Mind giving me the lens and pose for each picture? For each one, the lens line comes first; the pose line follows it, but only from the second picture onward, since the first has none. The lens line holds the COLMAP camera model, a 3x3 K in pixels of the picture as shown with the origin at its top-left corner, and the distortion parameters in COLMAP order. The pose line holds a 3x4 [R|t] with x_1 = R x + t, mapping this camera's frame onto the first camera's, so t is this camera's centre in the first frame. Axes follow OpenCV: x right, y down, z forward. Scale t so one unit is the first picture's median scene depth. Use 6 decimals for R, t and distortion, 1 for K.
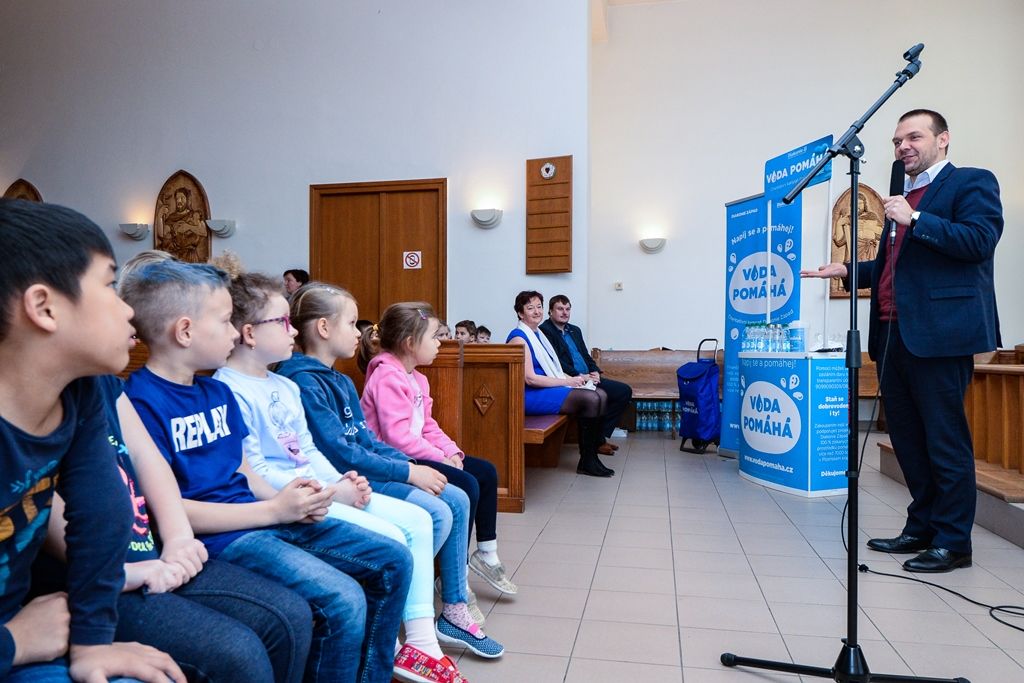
lens RADIAL K [[718.3, 0, 512.0], [0, 718.3, 341.5], [0, 0, 1]] dist [0.001859, 0.004873]
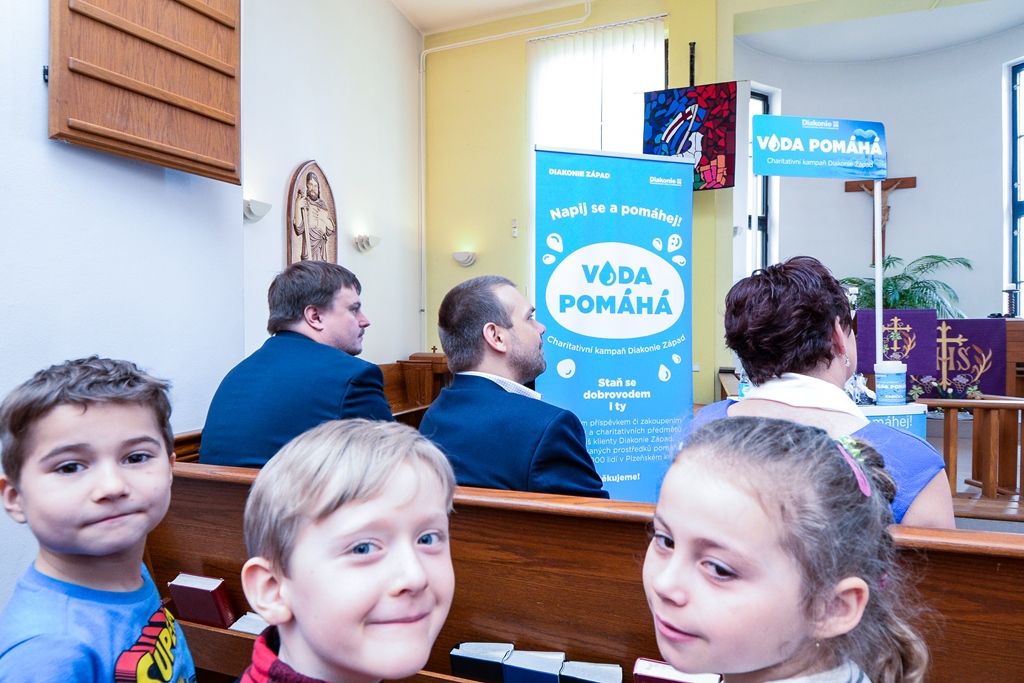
lens RADIAL K [[557.0, 0, 512.0], [0, 557.0, 341.5], [0, 0, 1]] dist [0.028333, -0.041154]
pose [[0.130256, -0.011512, 0.991414, -0.160777], [-0.011448, 0.999848, 0.013114, -0.038995], [-0.991414, -0.013058, 0.130104, 0.980962]]
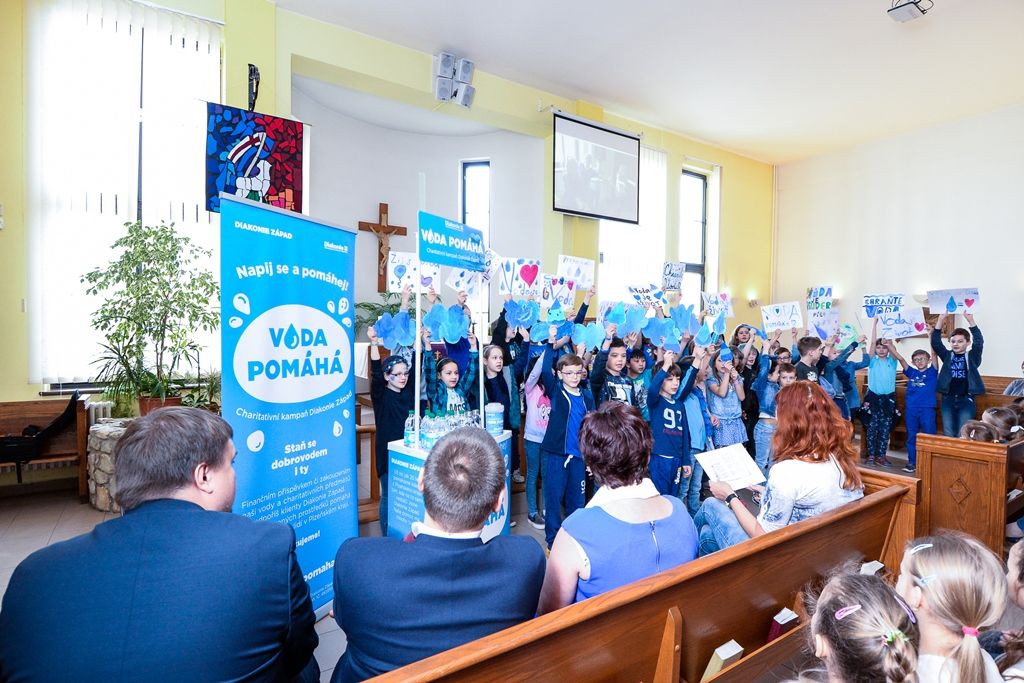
lens RADIAL K [[532.1, 0, 512.0], [0, 532.1, 341.5], [0, 0, 1]] dist [0.008042, -0.015102]
pose [[-0.714209, -0.024036, 0.699520, -0.119384], [-0.019891, 0.999704, 0.014042, -0.097728], [-0.699650, -0.003885, -0.714475, 1.152448]]
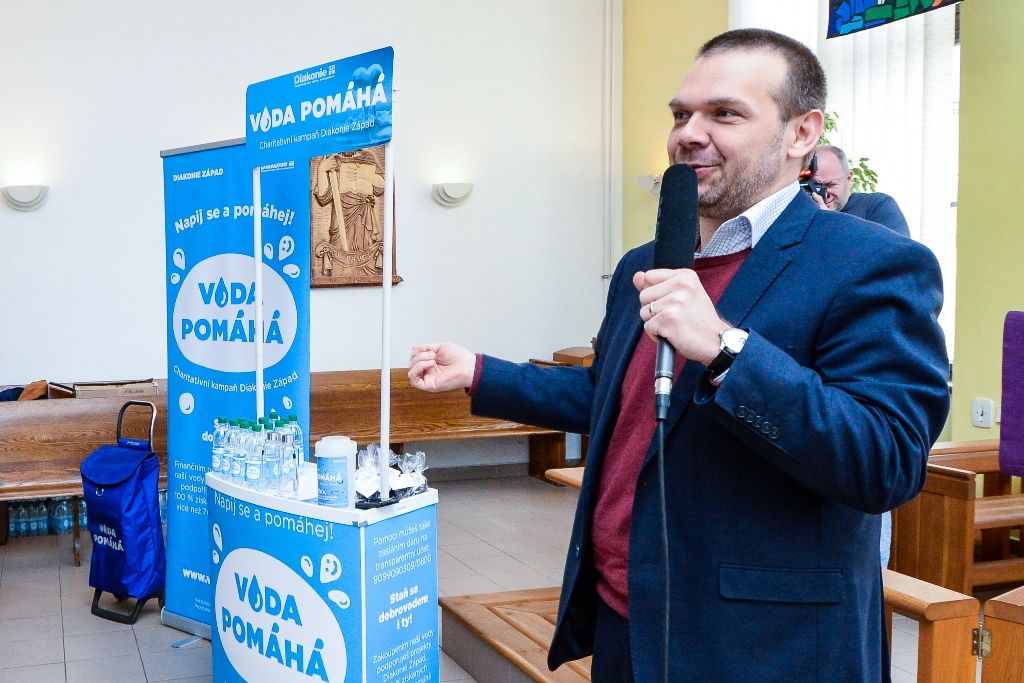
lens RADIAL K [[985.7, 0, 258.9], [0, 985.7, 357.0], [0, 0, 1]] dist [0.001709, -0.016475]
pose [[0.913936, -0.055292, 0.402075, 0.068017], [0.022819, 0.996110, 0.085115, -0.105061], [-0.405217, -0.068615, 0.911642, 0.316954]]
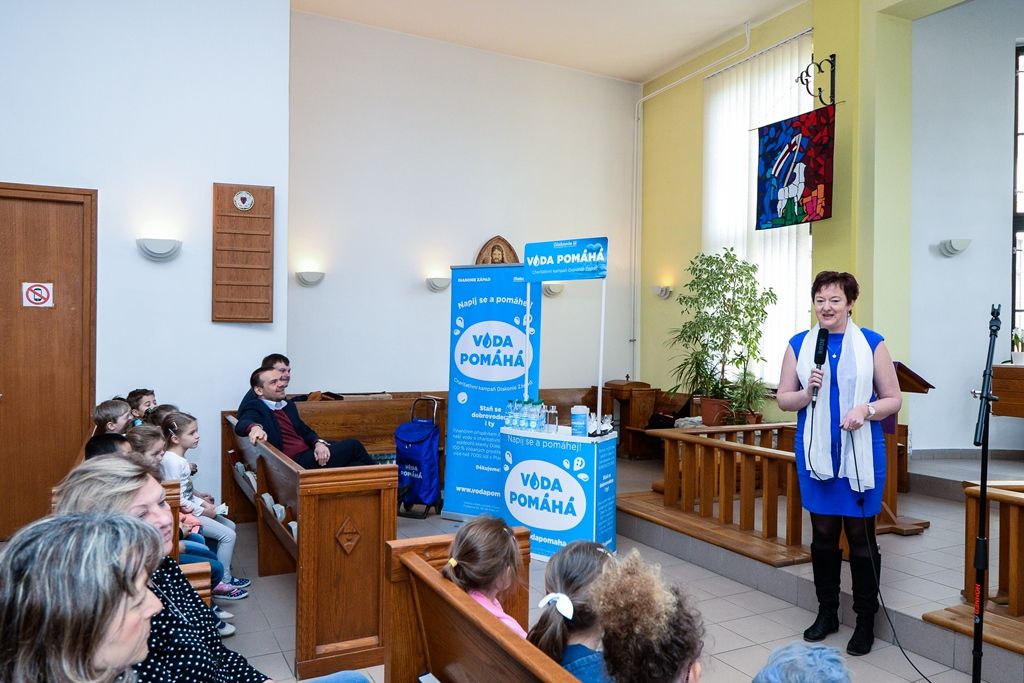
lens RADIAL K [[737.4, 0, 512.0], [0, 737.4, 341.5], [0, 0, 1]] dist [-0.008016, -0.002051]
pose [[0.784265, 0.005278, 0.620404, -0.277411], [-0.016926, 0.999774, 0.012892, -0.104012], [-0.620195, -0.020612, 0.784177, 0.145796]]
